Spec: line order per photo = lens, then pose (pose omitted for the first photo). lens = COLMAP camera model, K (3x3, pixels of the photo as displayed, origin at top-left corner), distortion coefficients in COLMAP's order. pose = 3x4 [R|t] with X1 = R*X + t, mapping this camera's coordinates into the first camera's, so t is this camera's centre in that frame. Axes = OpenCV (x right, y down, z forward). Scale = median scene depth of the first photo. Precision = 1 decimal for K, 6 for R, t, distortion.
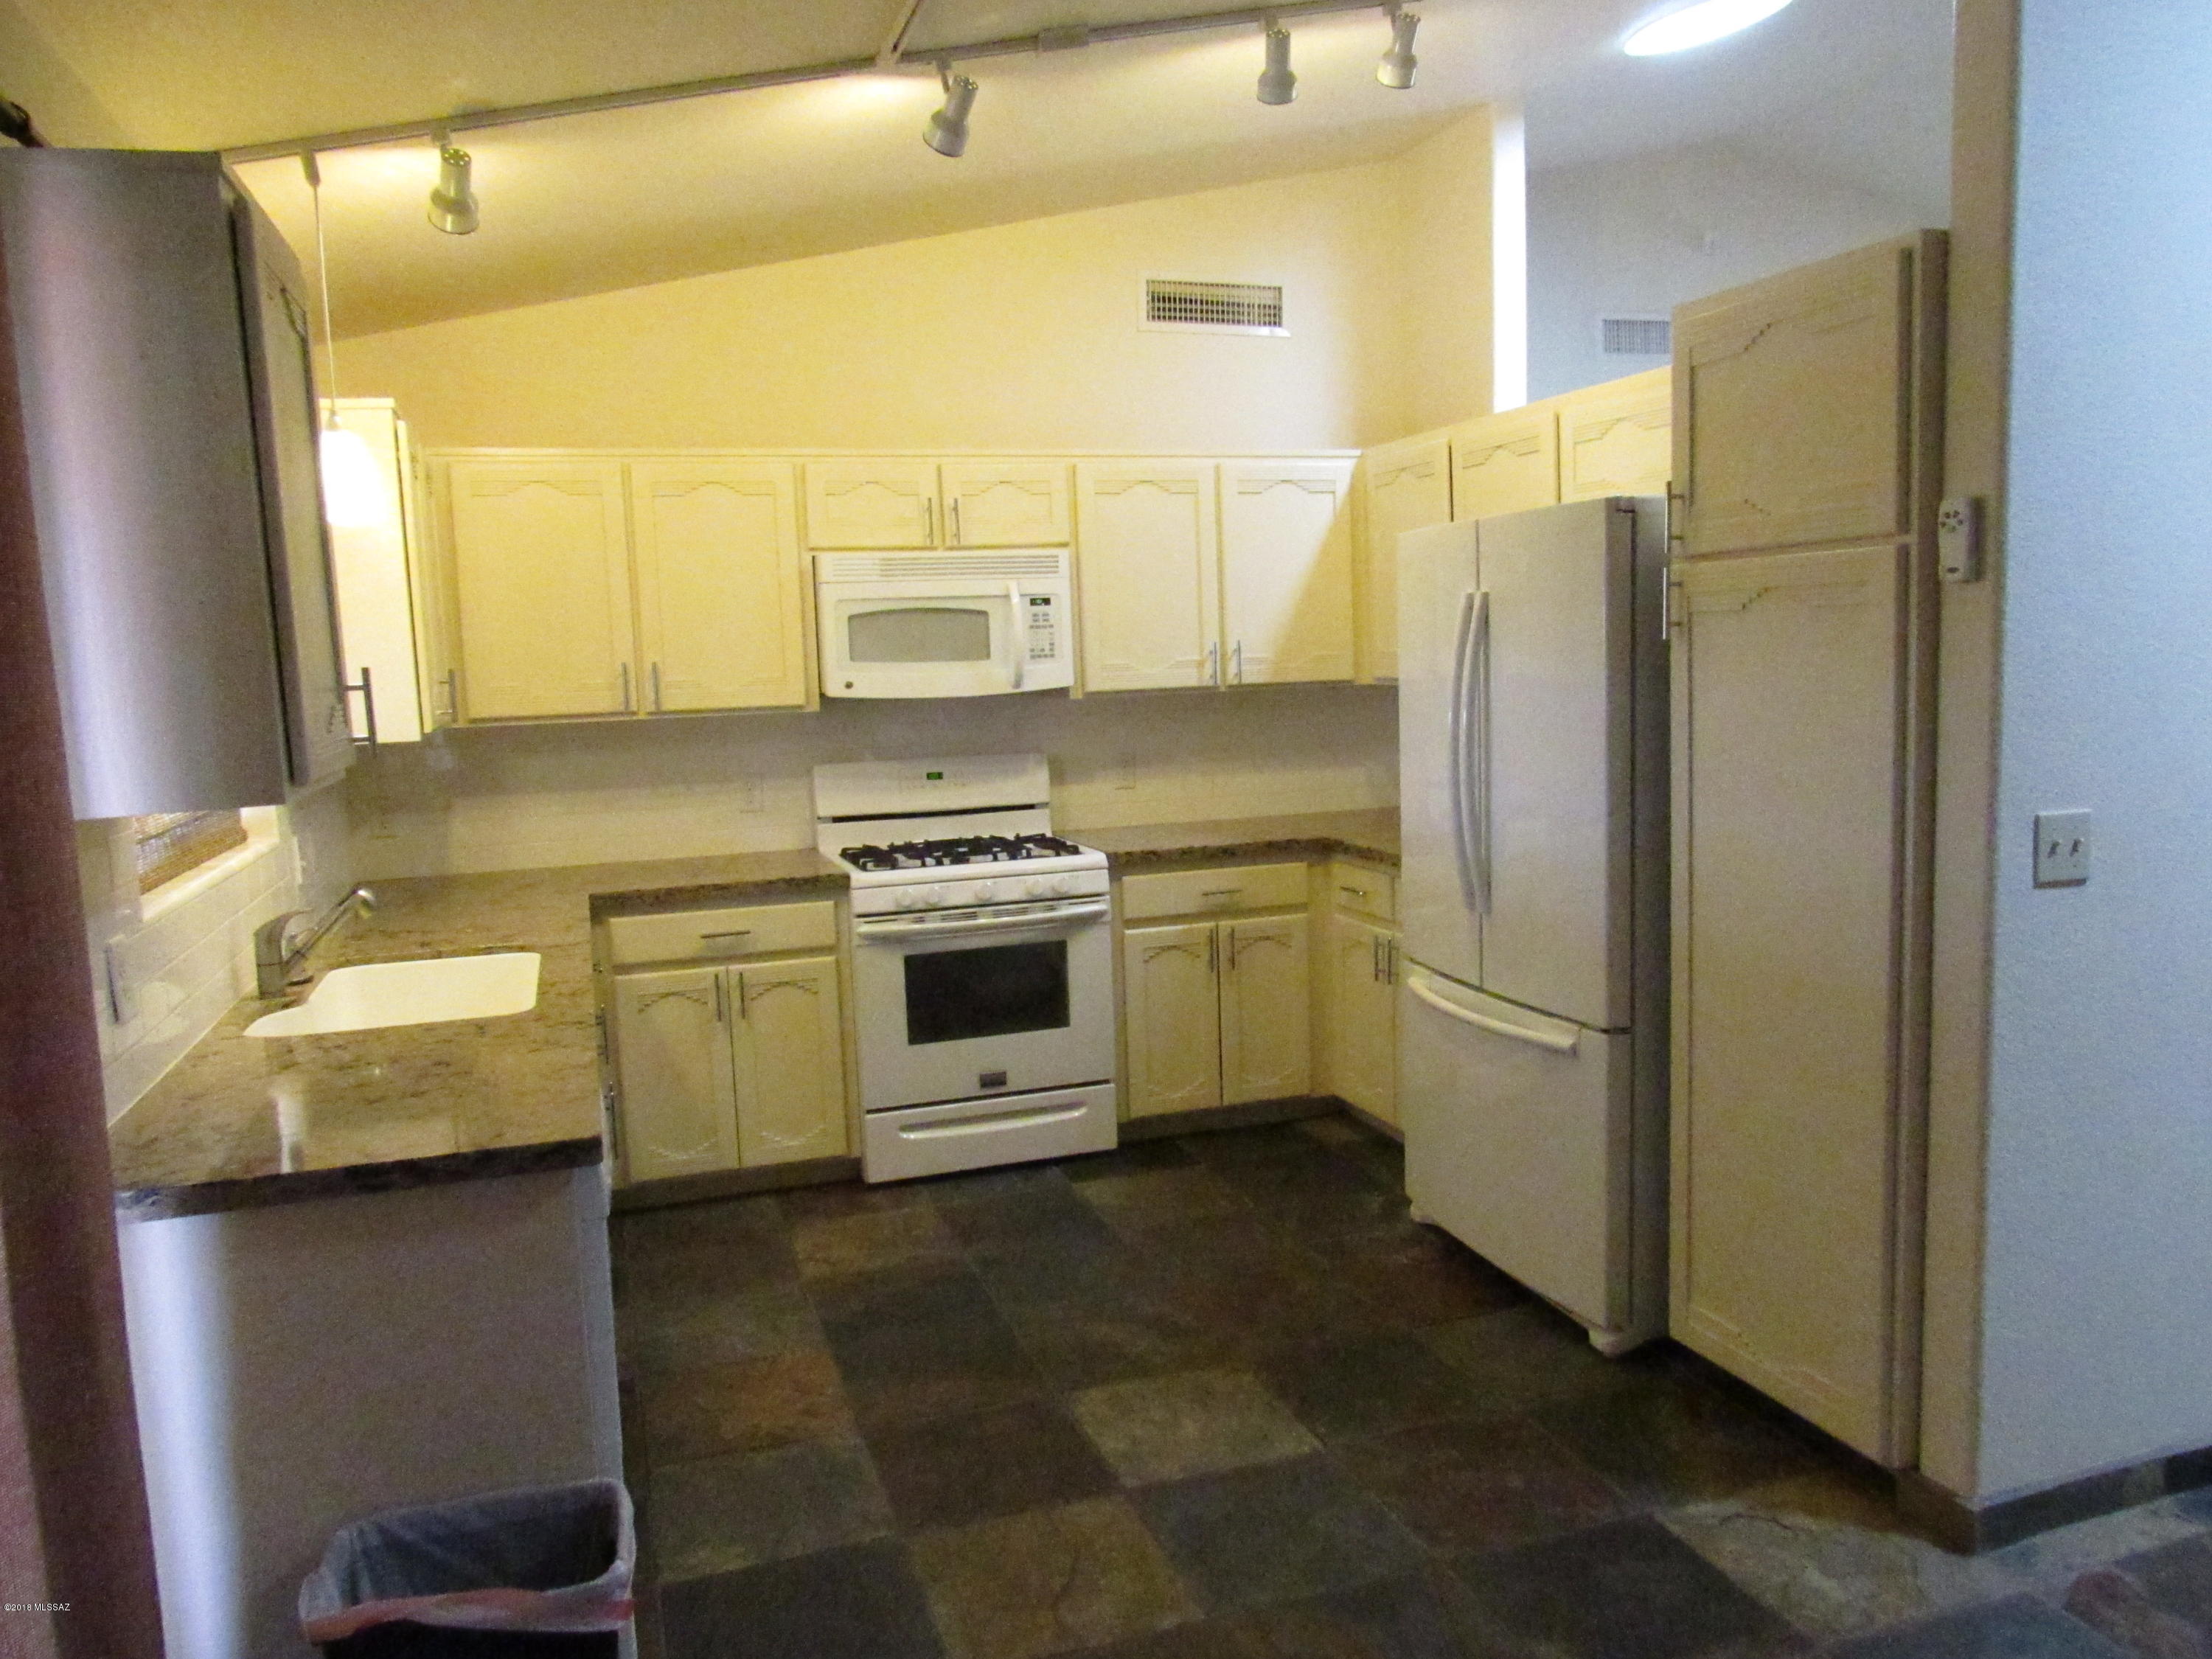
lens RADIAL K [[1571.2, 0, 1106.0], [0, 1571.2, 829.5], [0, 0, 1]] dist [-0.031376, 0.006342]
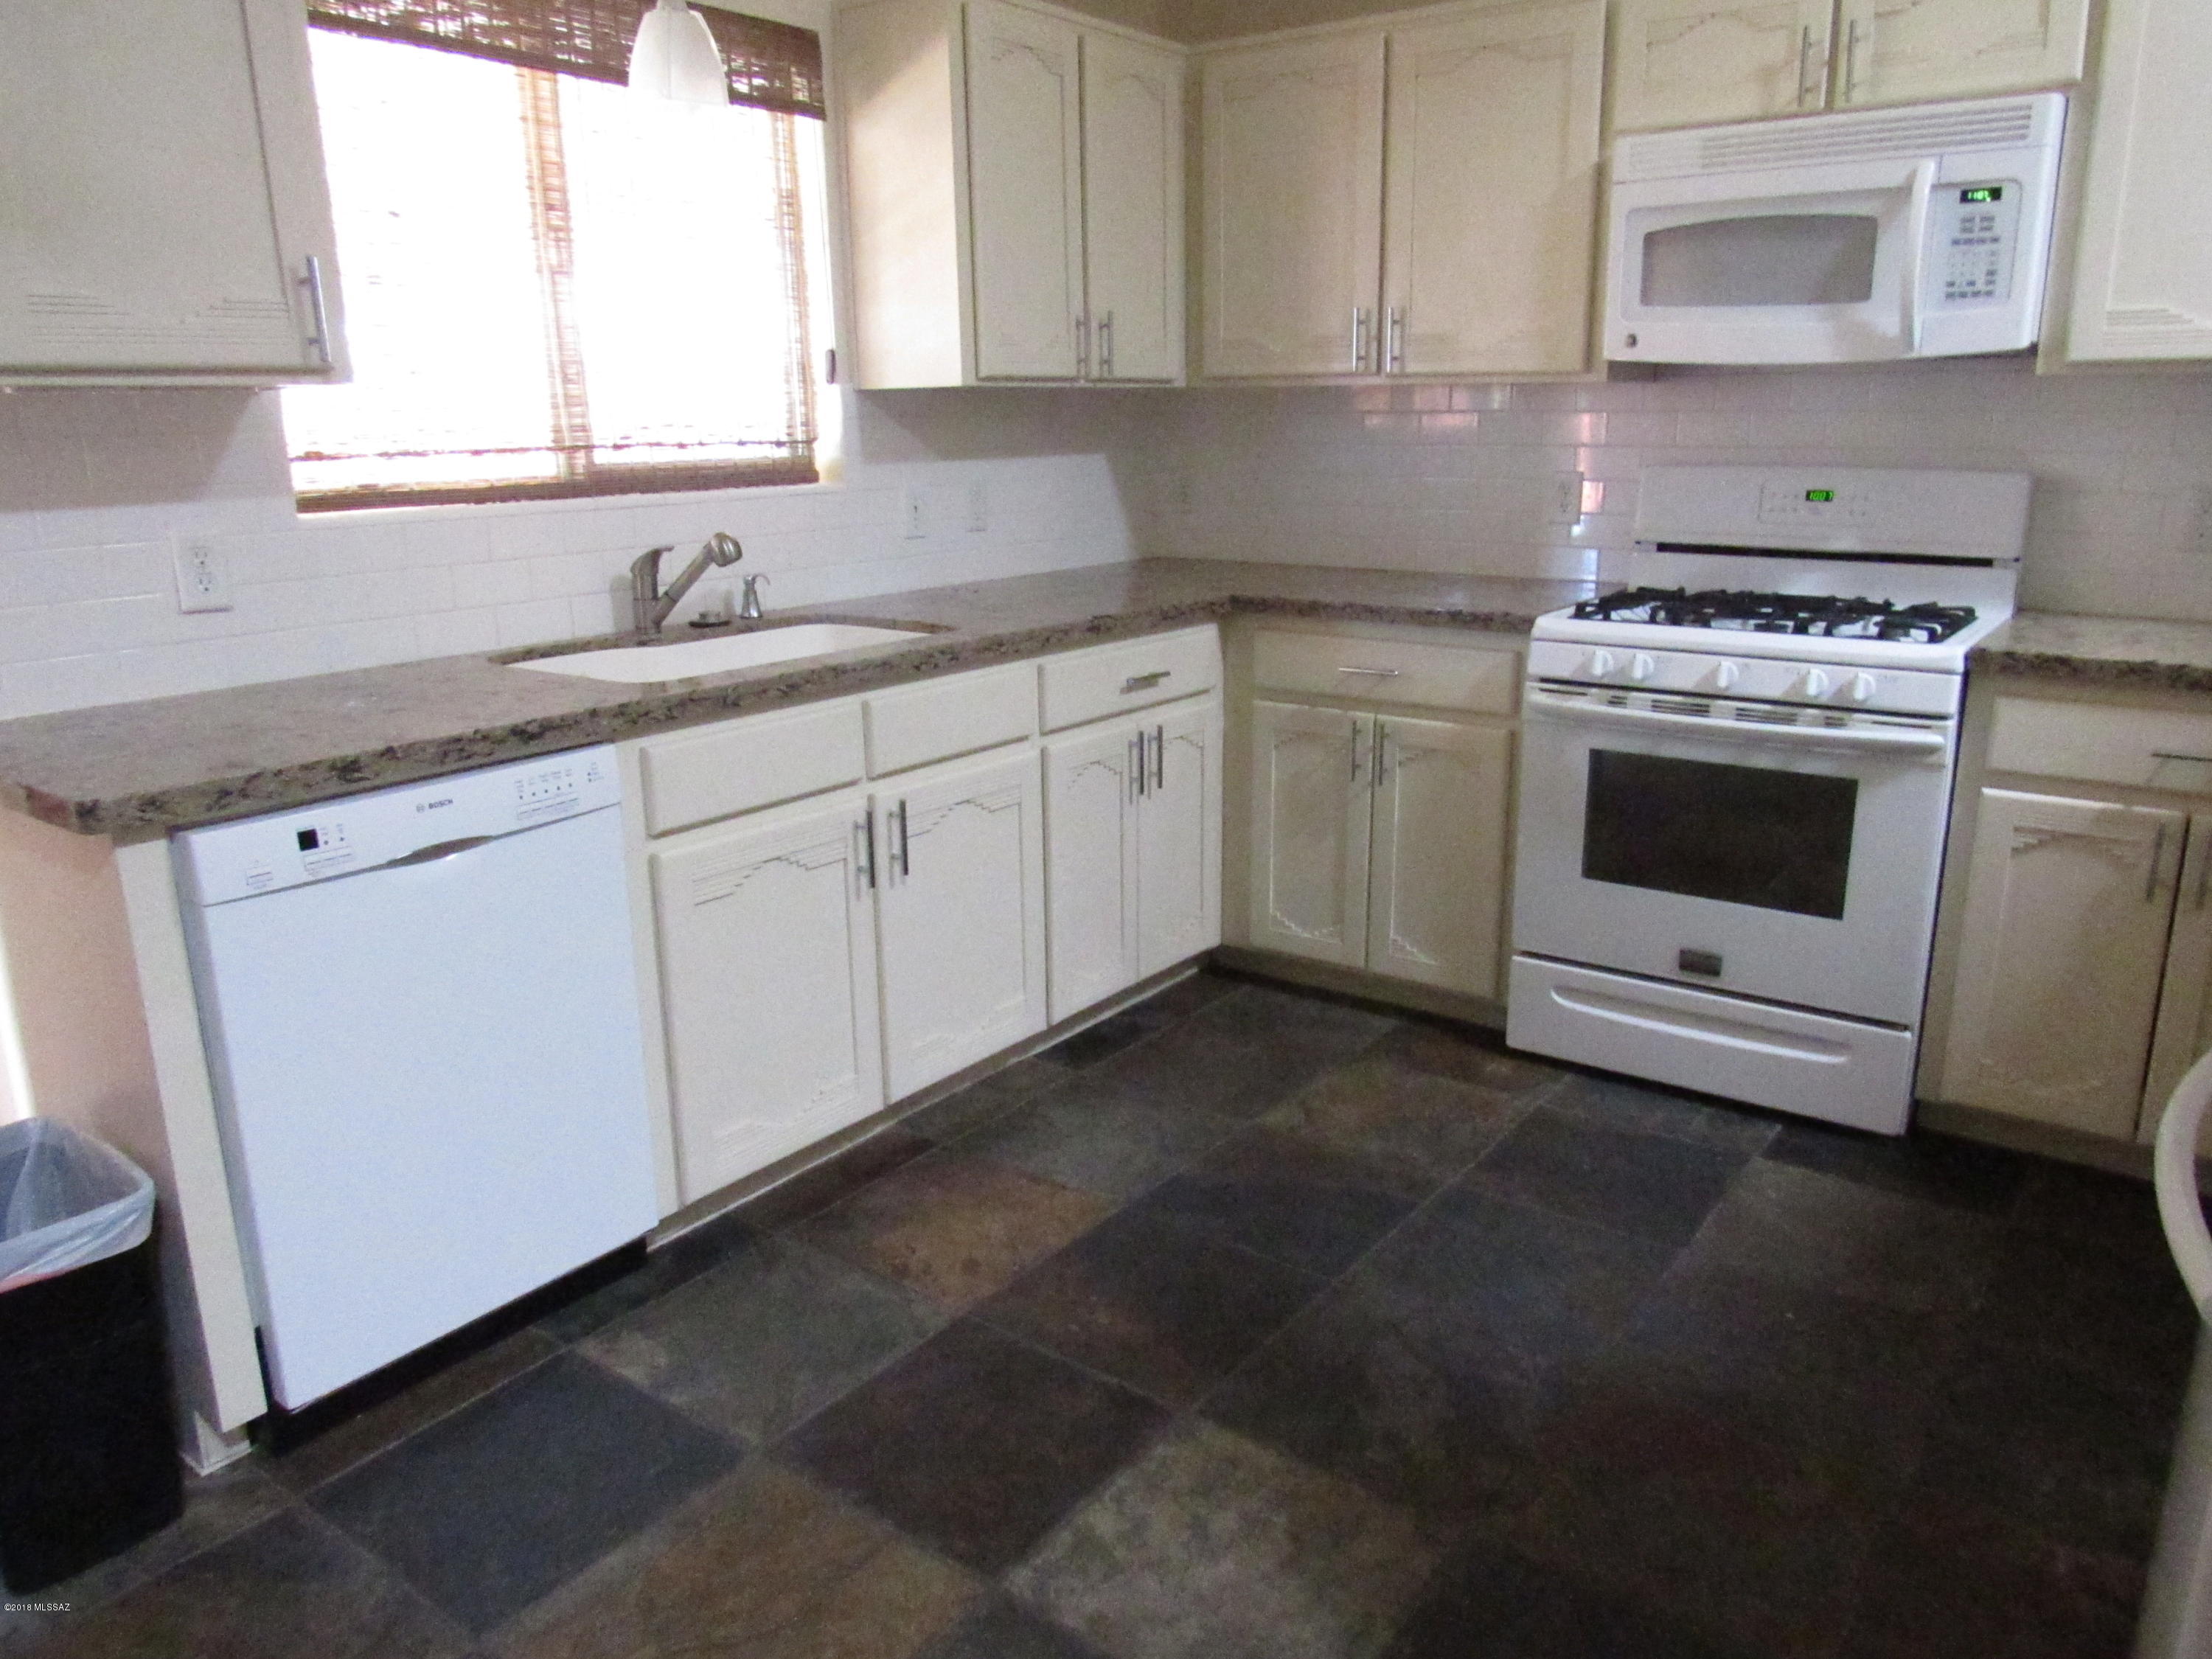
lens RADIAL K [[1571.2, 0, 1106.0], [0, 1571.2, 829.5], [0, 0, 1]] dist [-0.031376, 0.006342]
pose [[0.566387, 0.239400, -0.788602, 0.286229], [-0.101823, 0.969876, 0.221300, -0.014244], [0.817825, -0.045044, 0.573702, 0.419388]]
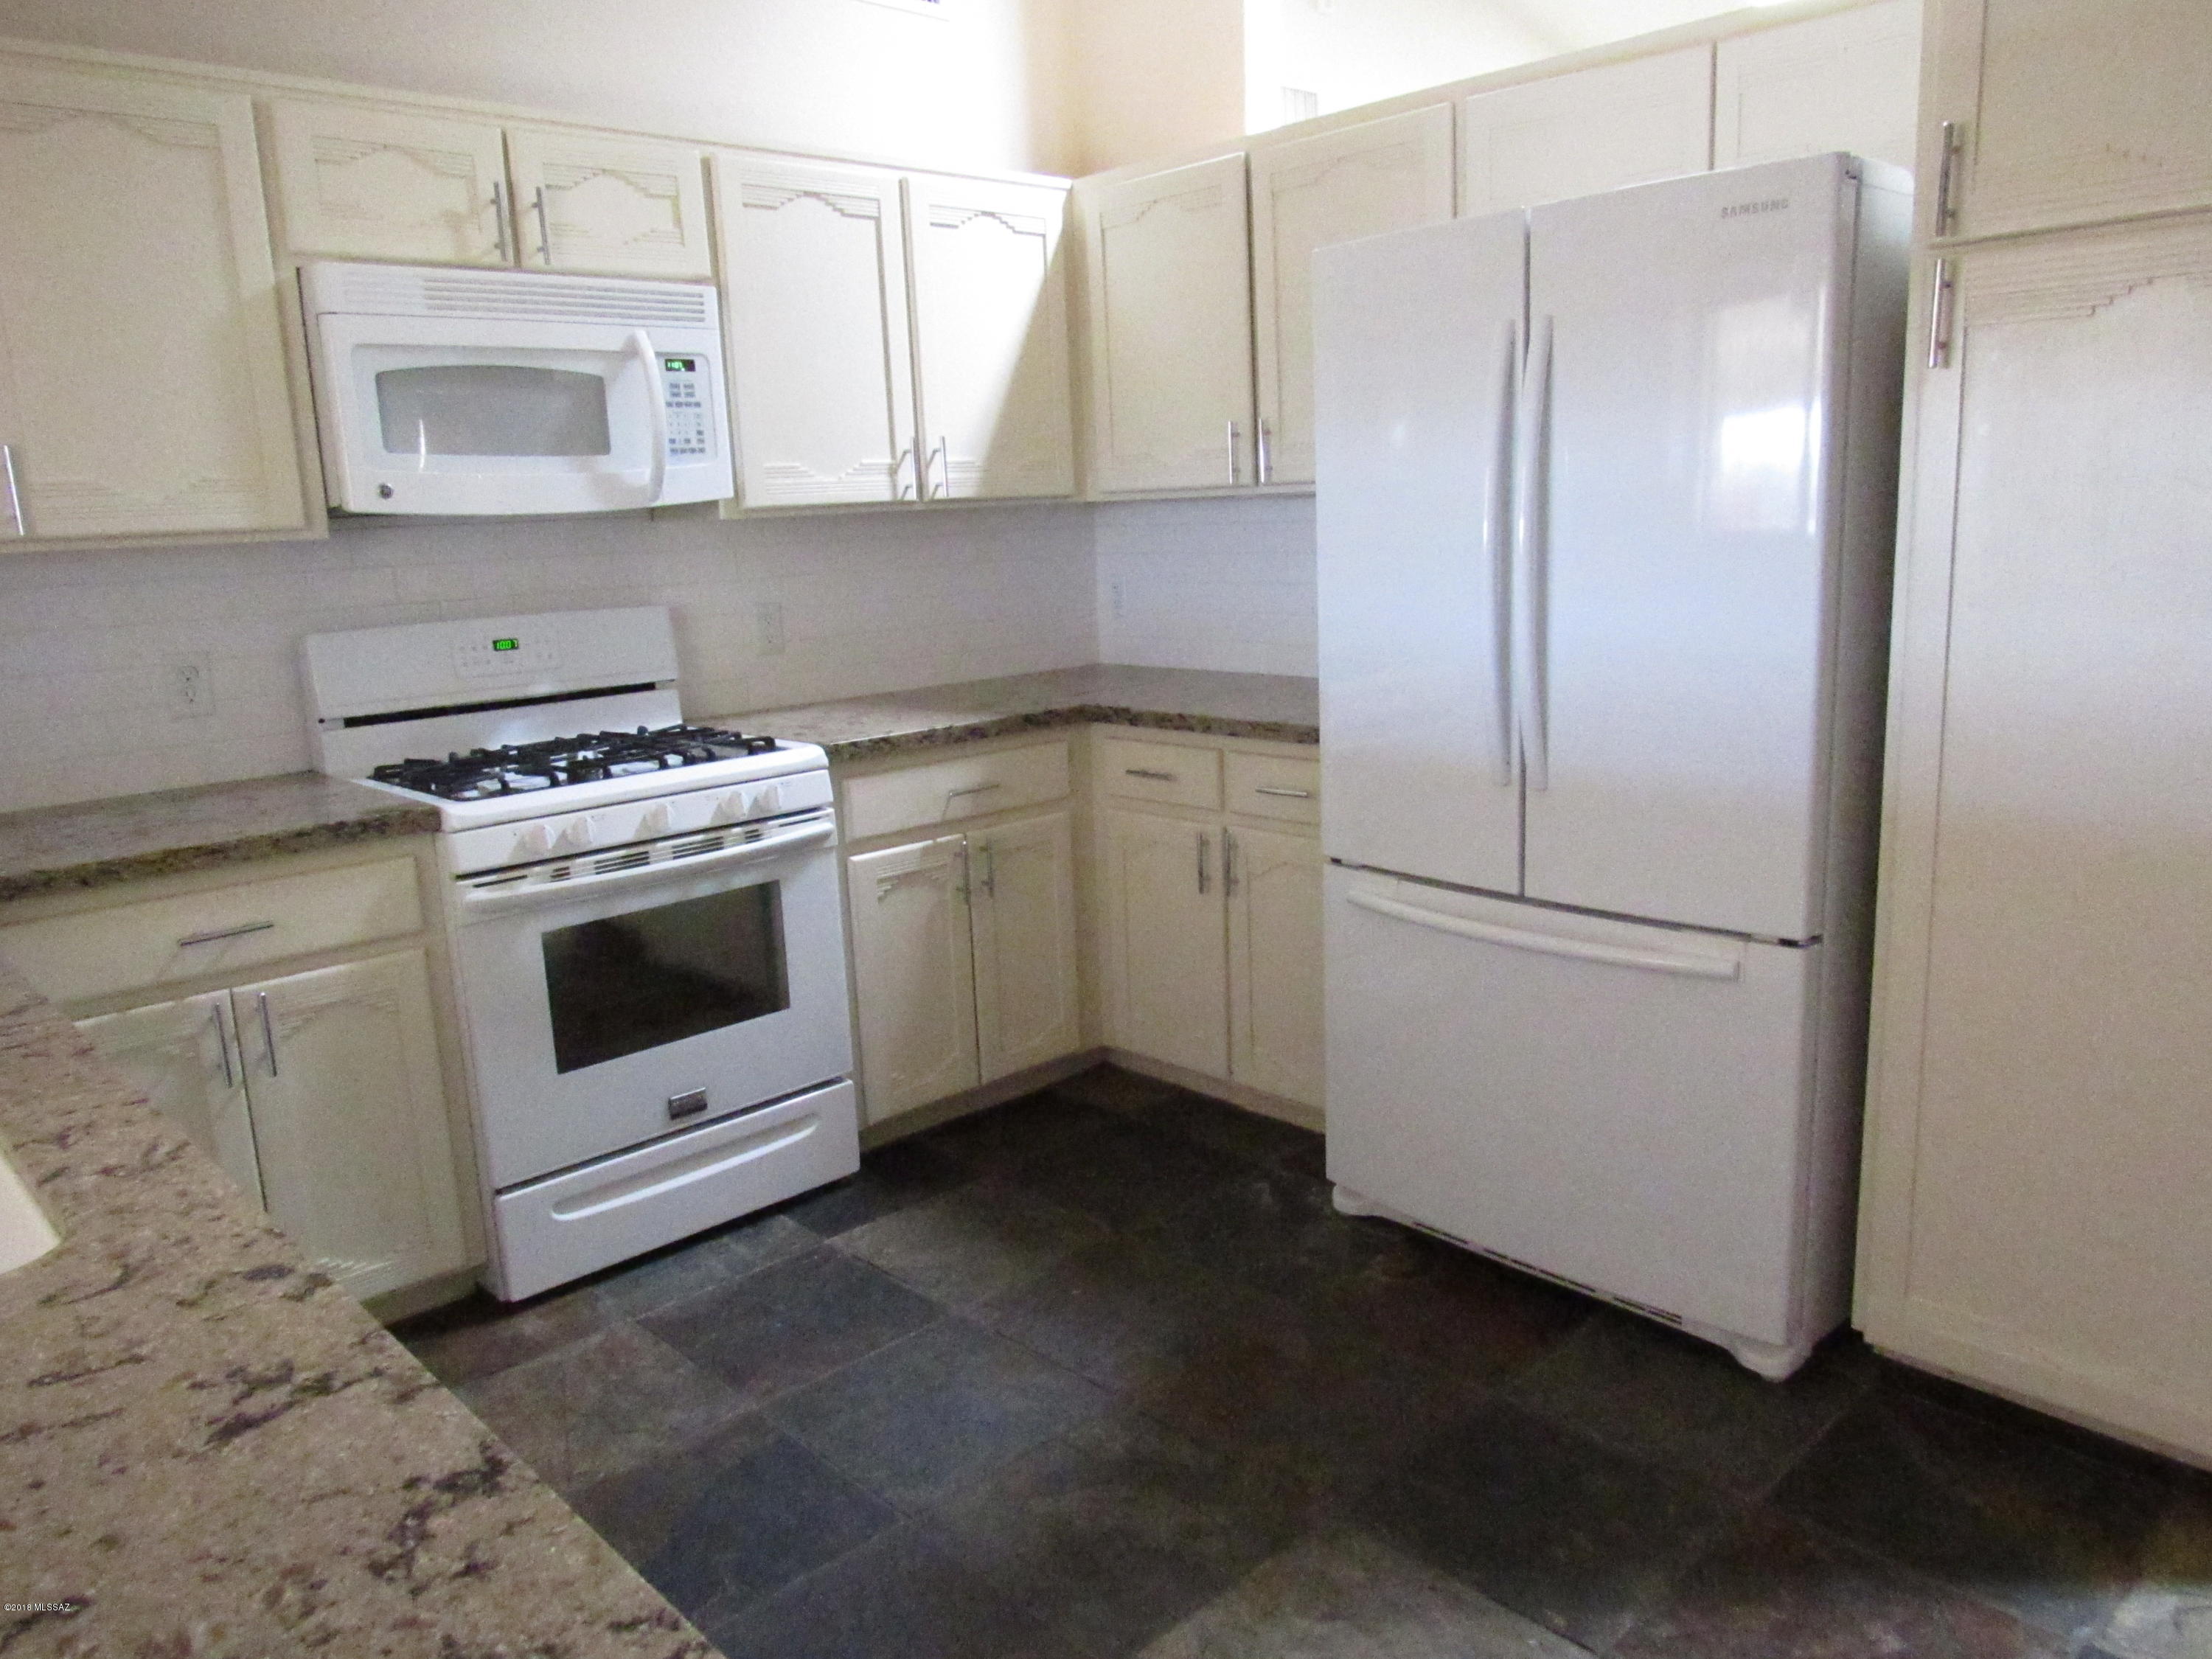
lens RADIAL K [[1571.2, 0, 1106.0], [0, 1571.2, 829.5], [0, 0, 1]] dist [-0.031376, 0.006342]
pose [[0.906797, -0.087763, 0.412331, -0.170592], [0.056661, 0.994588, 0.087085, -0.000878], [-0.417743, -0.055605, 0.906862, 0.341473]]
